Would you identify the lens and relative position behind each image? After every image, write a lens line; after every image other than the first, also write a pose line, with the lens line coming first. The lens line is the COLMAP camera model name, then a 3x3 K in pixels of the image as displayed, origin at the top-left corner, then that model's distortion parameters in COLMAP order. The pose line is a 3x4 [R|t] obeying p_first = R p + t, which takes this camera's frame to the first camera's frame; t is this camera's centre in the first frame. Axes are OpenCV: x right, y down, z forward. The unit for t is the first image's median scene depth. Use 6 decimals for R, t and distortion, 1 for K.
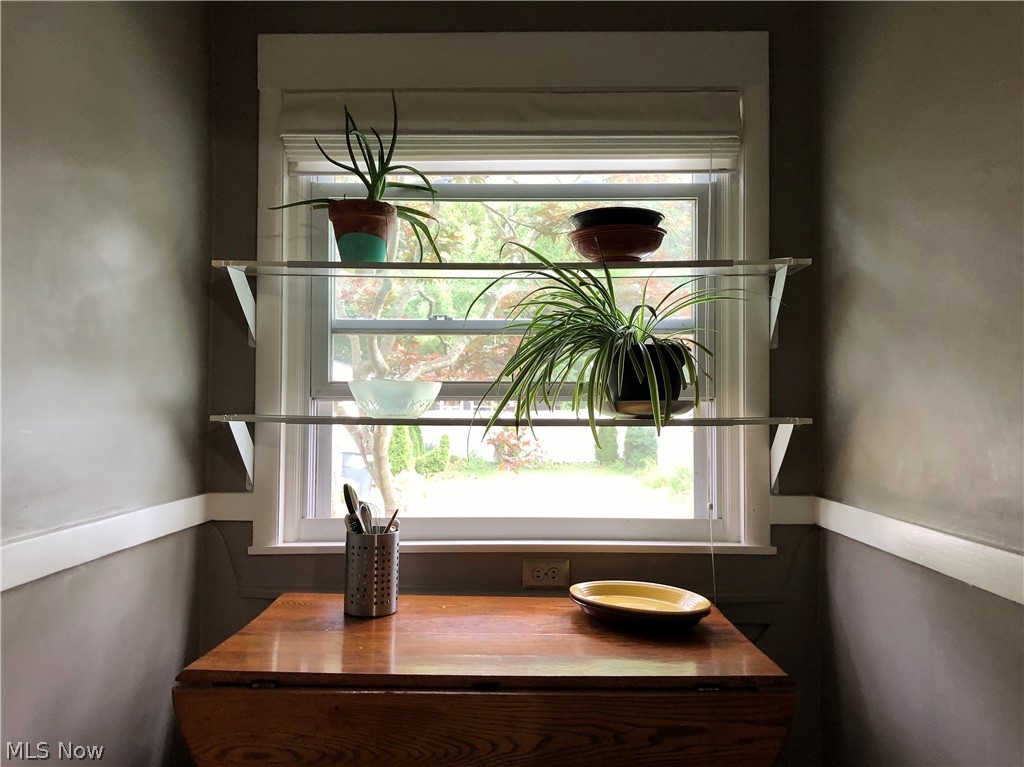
lens RADIAL K [[840.3, 0, 511.2], [0, 840.3, 375.5], [0, 0, 1]] dist [0.005139, 0.005371]
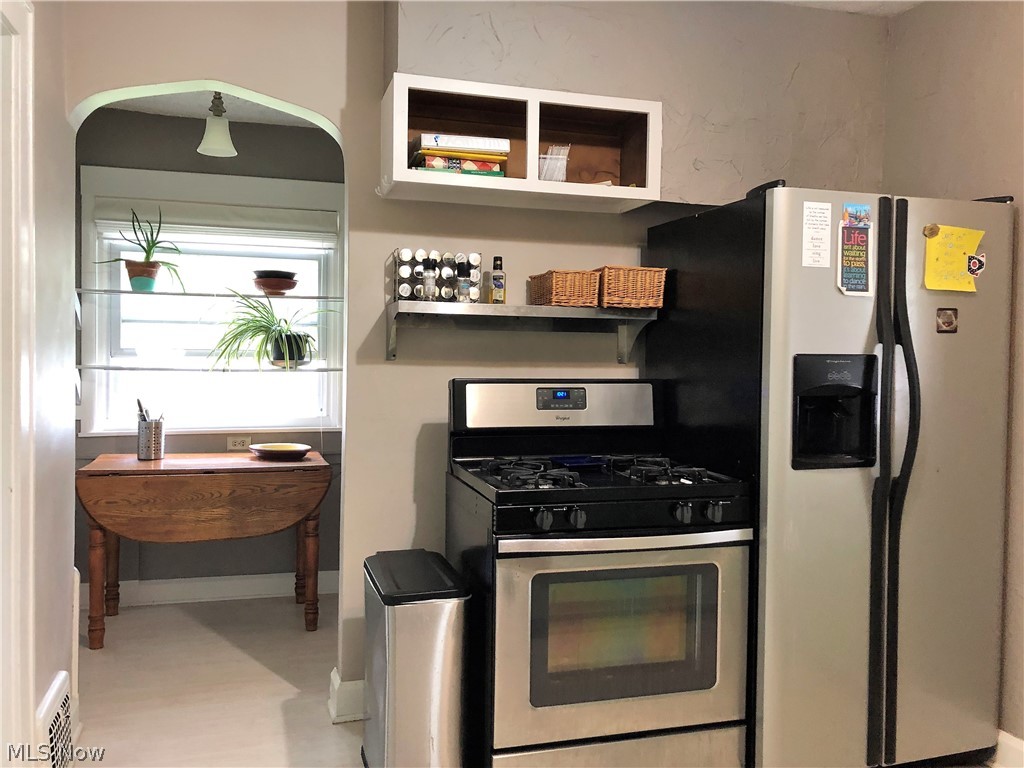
lens RADIAL K [[840.3, 0, 511.2], [0, 840.3, 376.0], [0, 0, 1]] dist [0.005139, 0.005371]
pose [[0.949911, 0.002327, 0.312512, 0.031044], [-0.022660, 0.997853, 0.061448, -0.072924], [-0.311698, -0.065451, 0.947924, -1.192738]]
